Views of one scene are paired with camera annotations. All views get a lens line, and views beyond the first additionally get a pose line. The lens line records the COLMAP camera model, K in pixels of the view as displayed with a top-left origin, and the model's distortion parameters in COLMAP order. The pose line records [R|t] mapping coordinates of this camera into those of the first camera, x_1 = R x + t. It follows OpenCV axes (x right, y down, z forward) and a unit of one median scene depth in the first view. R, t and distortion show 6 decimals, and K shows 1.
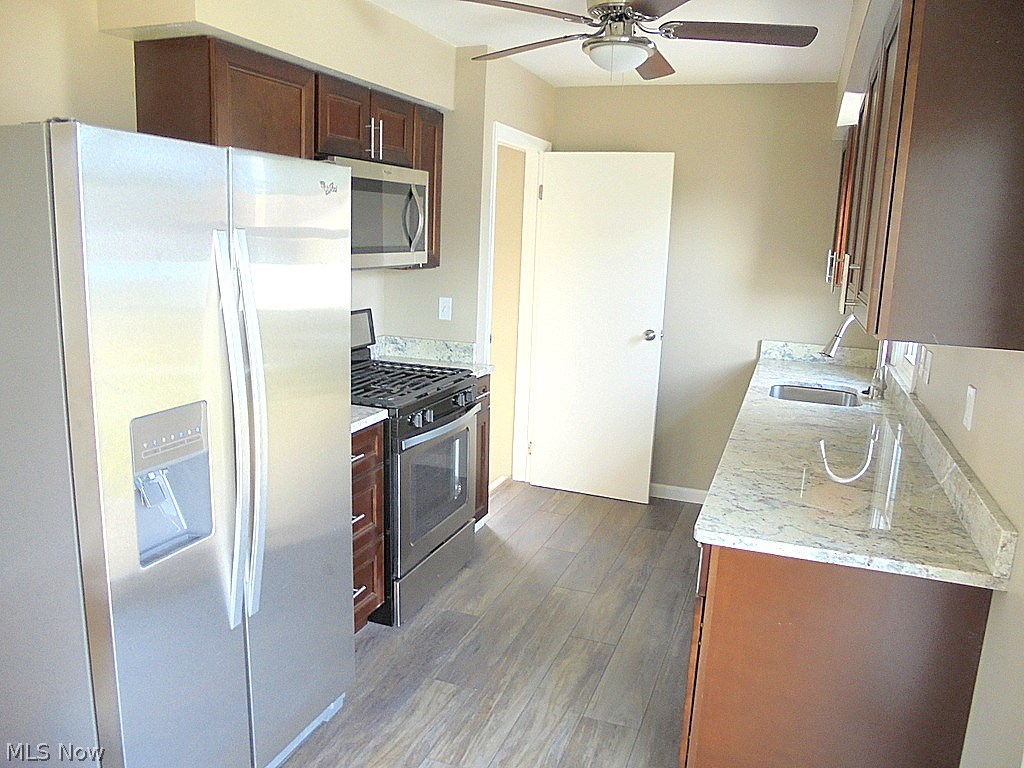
lens RADIAL K [[763.9, 0, 512.0], [0, 763.9, 384.0], [0, 0, 1]] dist [-0.082537, 0.003664]
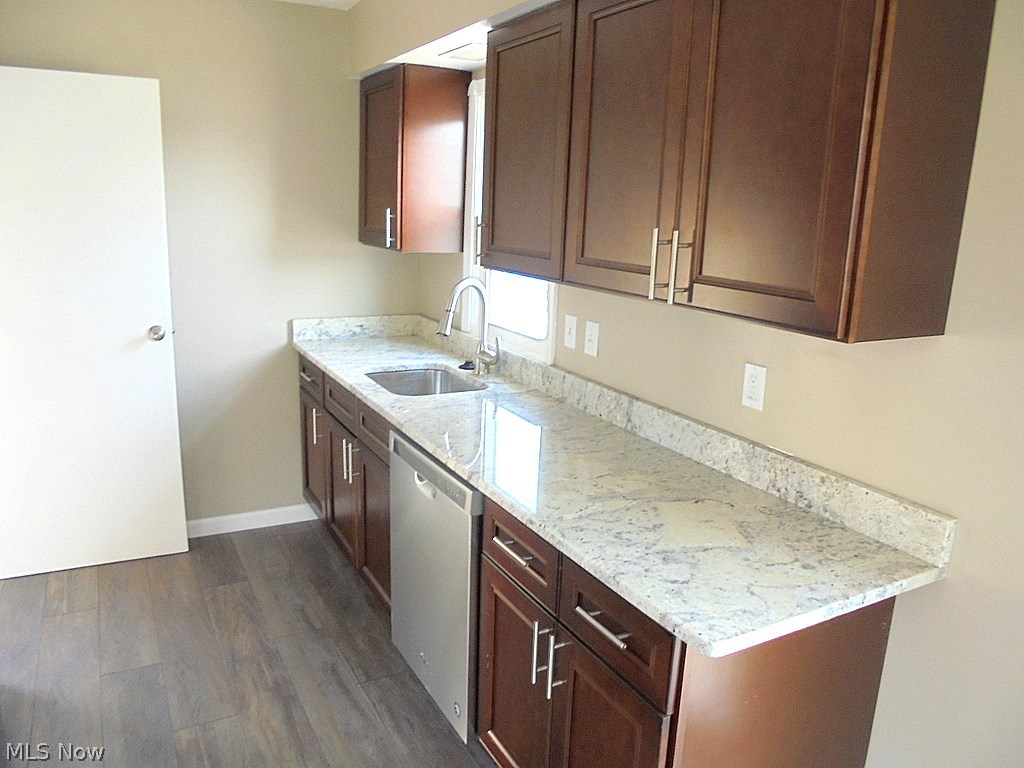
lens RADIAL K [[763.9, 0, 512.0], [0, 763.9, 384.0], [0, 0, 1]] dist [-0.082537, 0.003664]
pose [[0.643870, -0.189917, 0.741190, -0.317171], [0.134860, 0.981708, 0.134393, -0.150009], [-0.753156, 0.013426, 0.657705, 0.601682]]
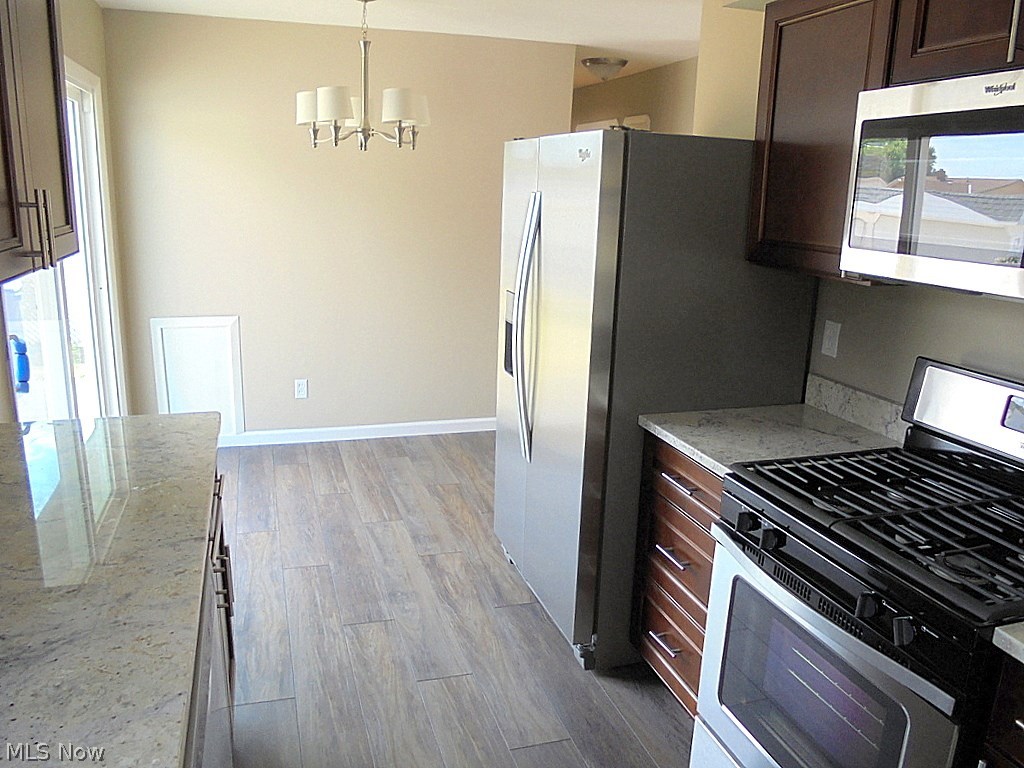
lens RADIAL K [[769.0, 0, 512.0], [0, 769.0, 384.0], [0, 0, 1]] dist [-0.067115, 0.007081]
pose [[-0.775397, 0.101985, -0.623184, 0.590108], [-0.176216, 0.912723, 0.368625, -0.374494], [0.606389, 0.395645, -0.689752, 1.949213]]
